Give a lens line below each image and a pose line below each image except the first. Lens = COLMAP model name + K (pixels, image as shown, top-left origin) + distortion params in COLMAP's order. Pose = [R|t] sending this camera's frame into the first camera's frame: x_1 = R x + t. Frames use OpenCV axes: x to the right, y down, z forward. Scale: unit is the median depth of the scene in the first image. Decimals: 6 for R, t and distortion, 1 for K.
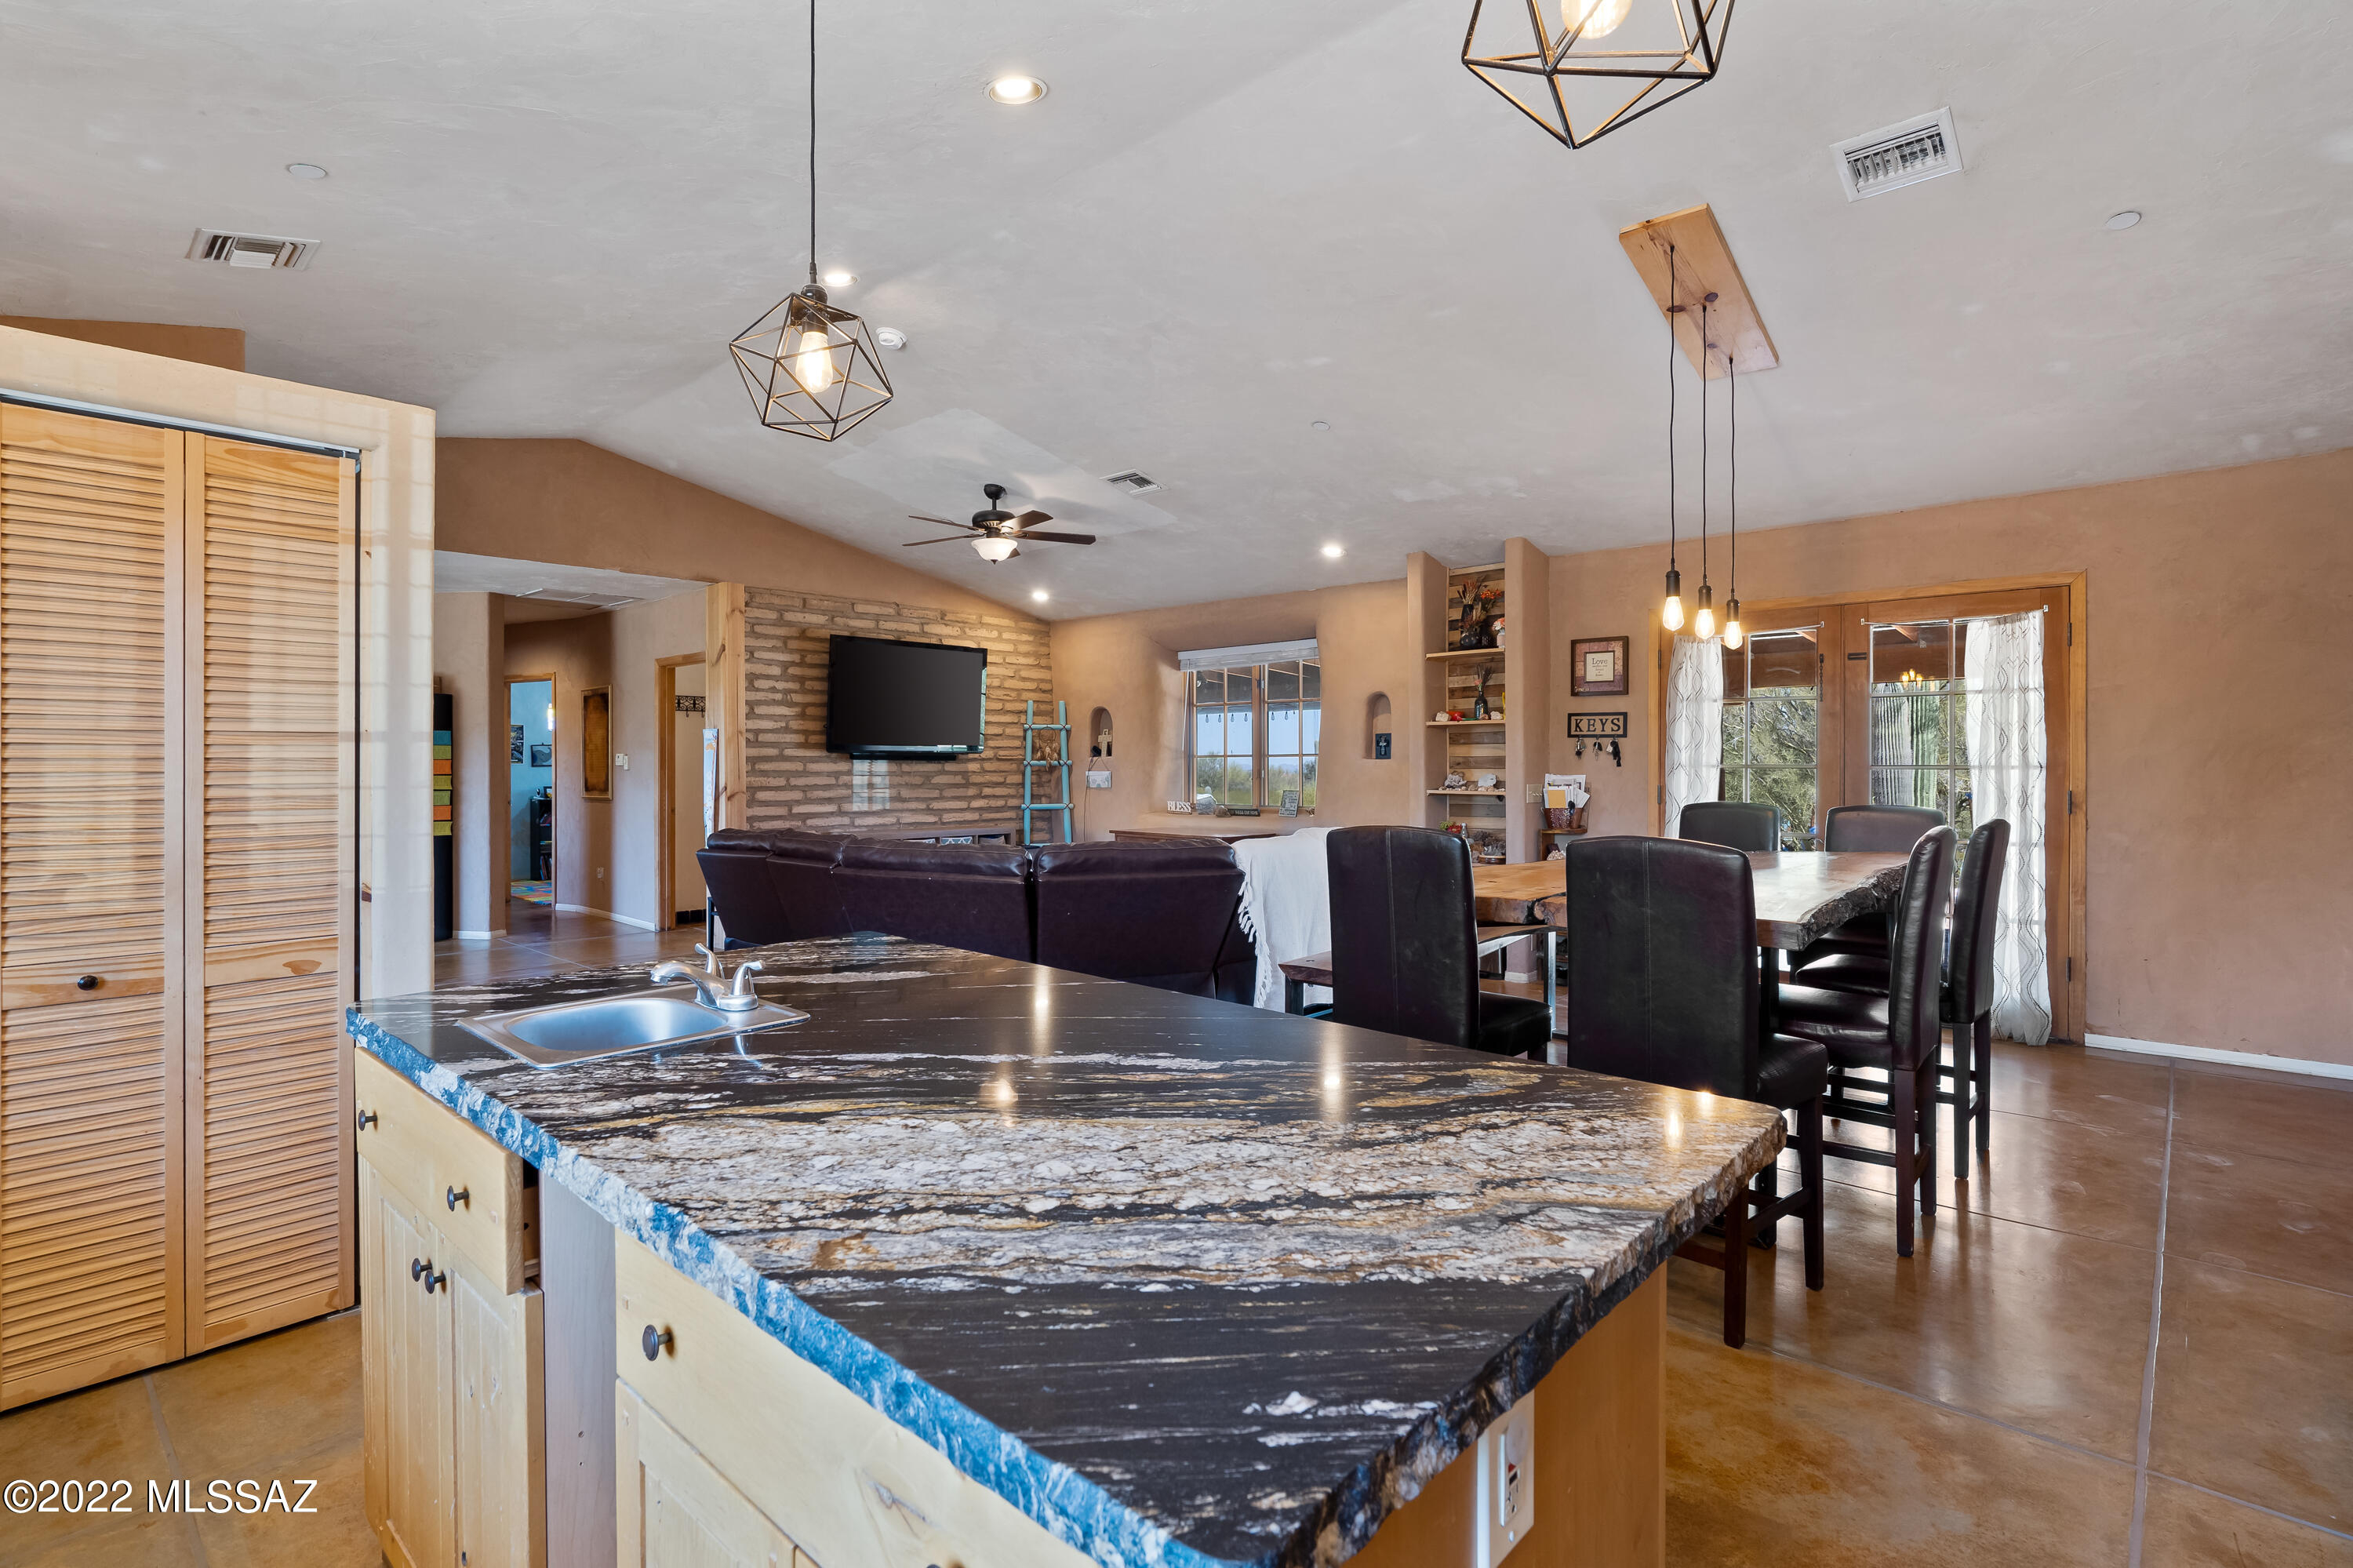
lens RADIAL K [[1099.0, 0, 1174.1], [0, 1099.0, 778.2], [0, 0, 1]] dist [0.004015, 0.000573]
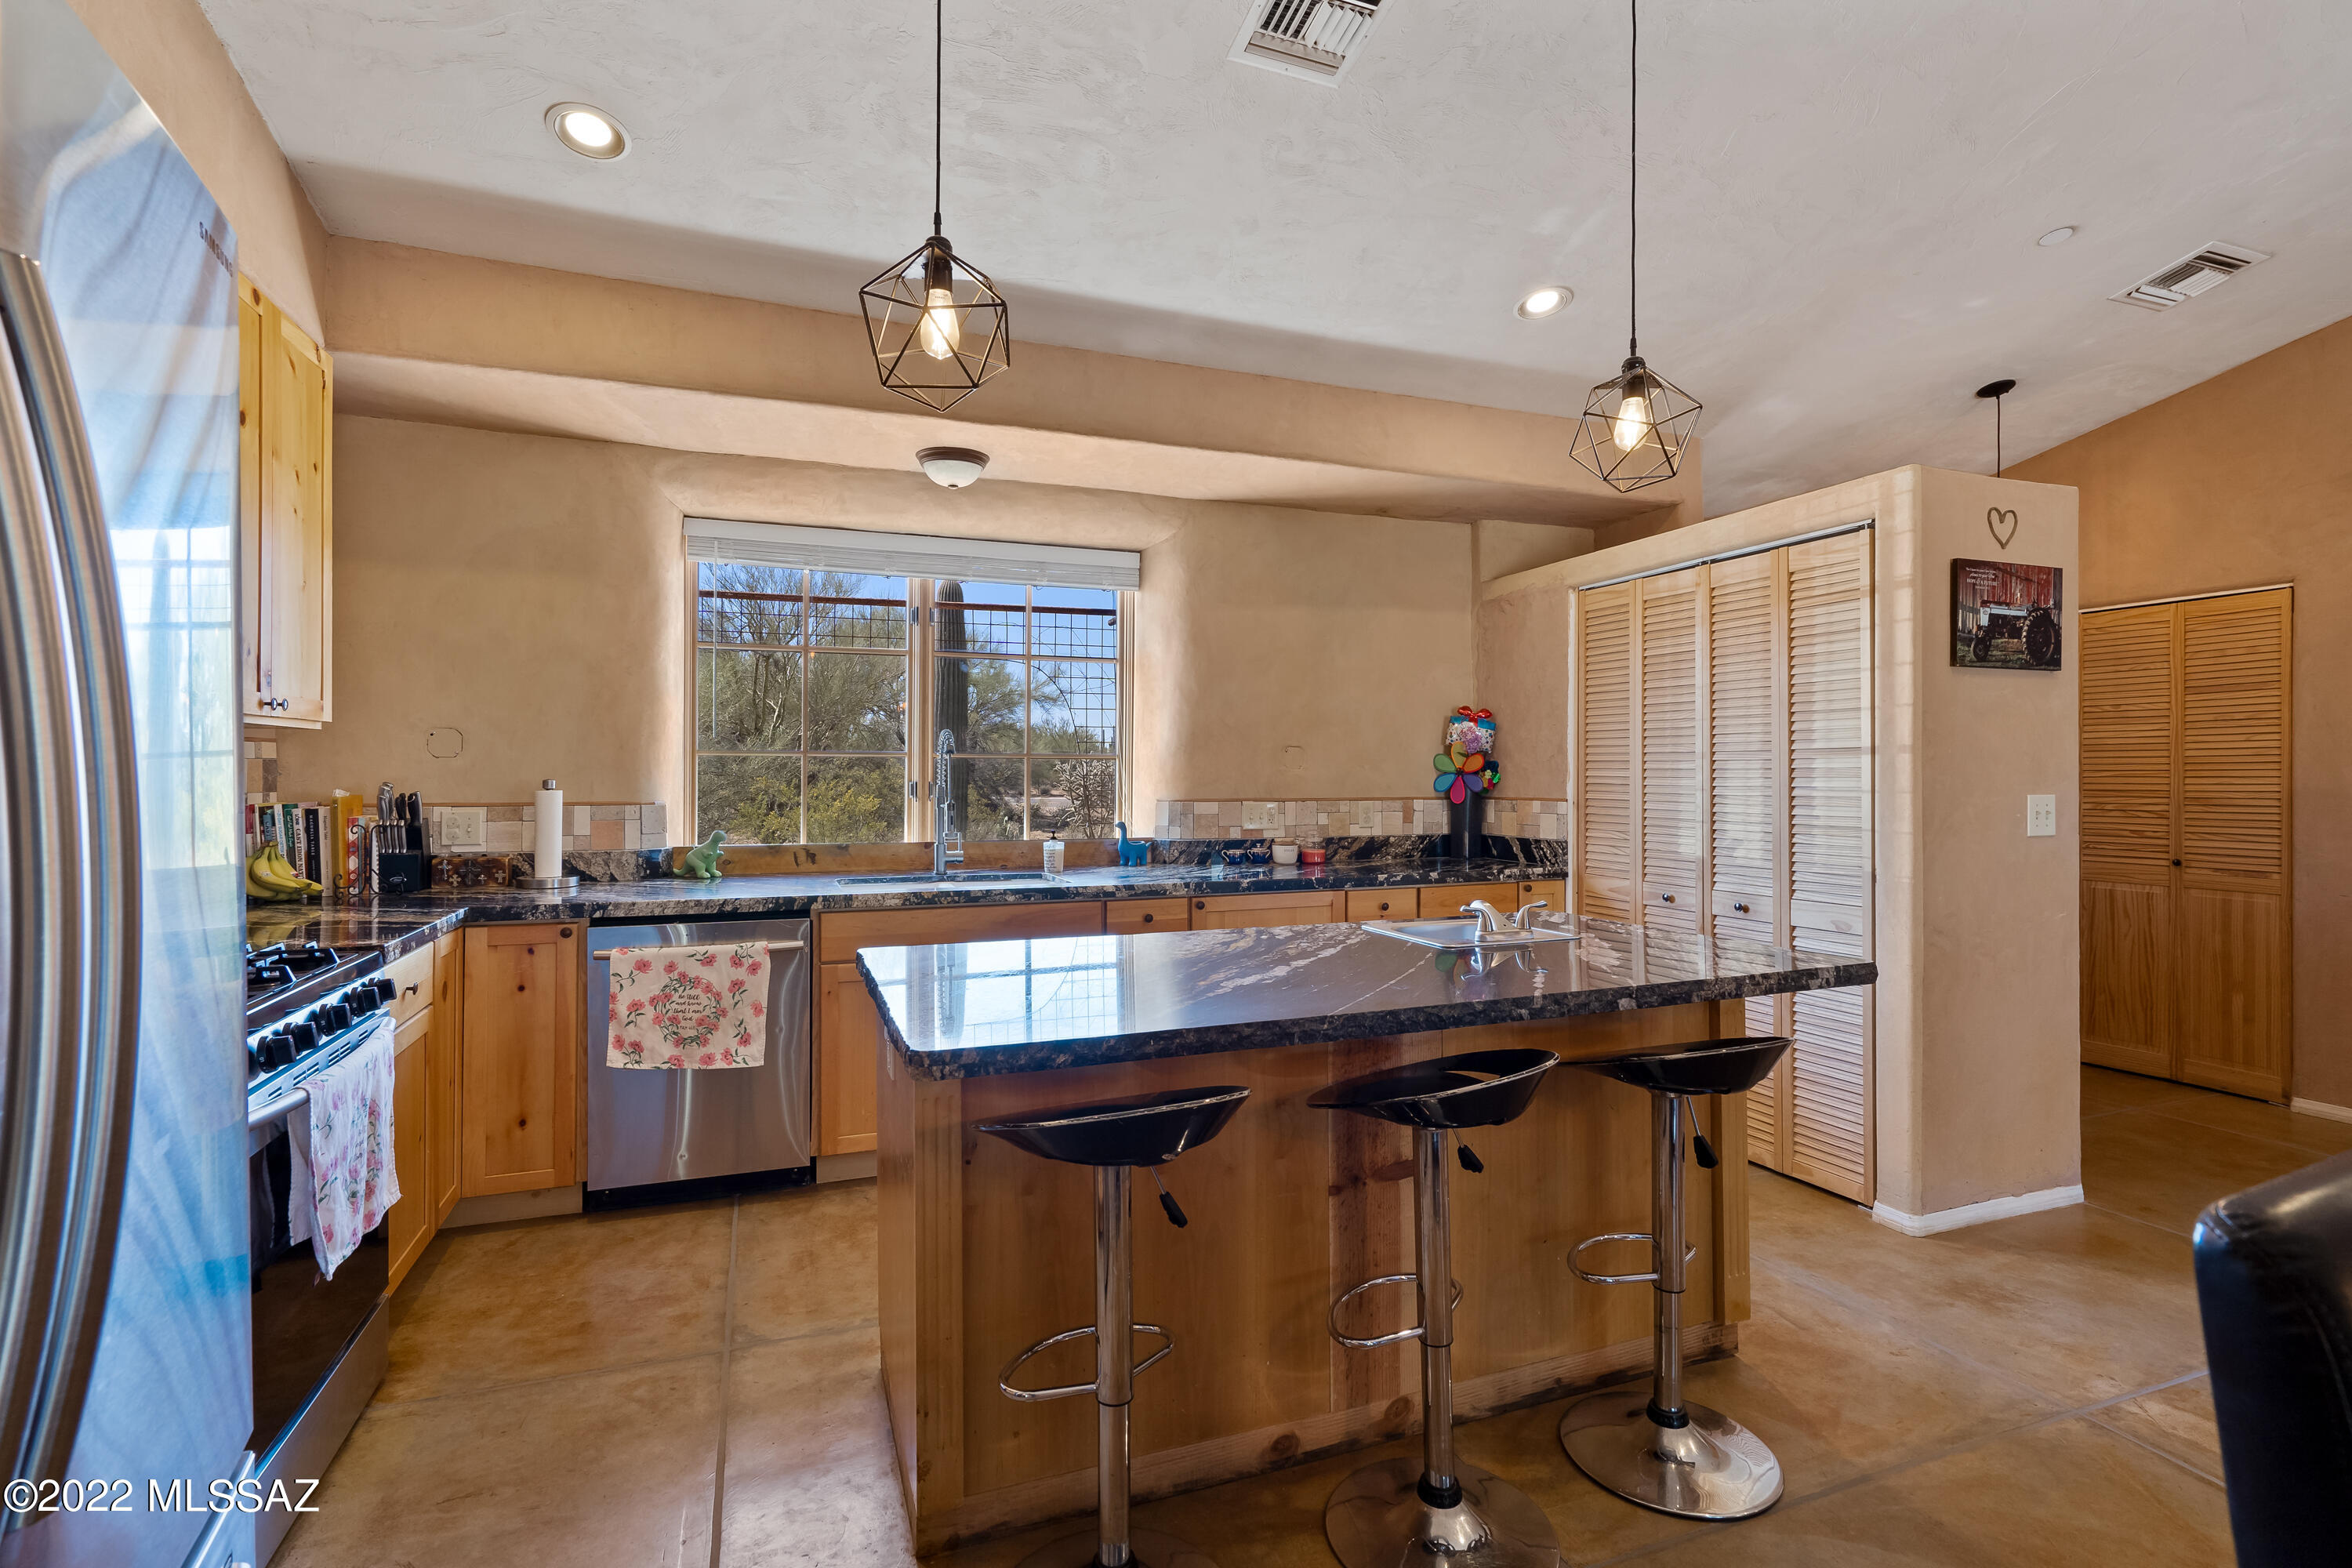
lens RADIAL K [[1098.5, 0, 1167.3], [0, 1098.5, 777.1], [0, 0, 1]] dist [0.004015, 0.000573]
pose [[-0.464883, 0.011020, -0.885303, 0.755187], [0.002979, 0.999936, 0.010883, -0.024035], [0.885367, 0.002422, -0.464886, 0.904461]]
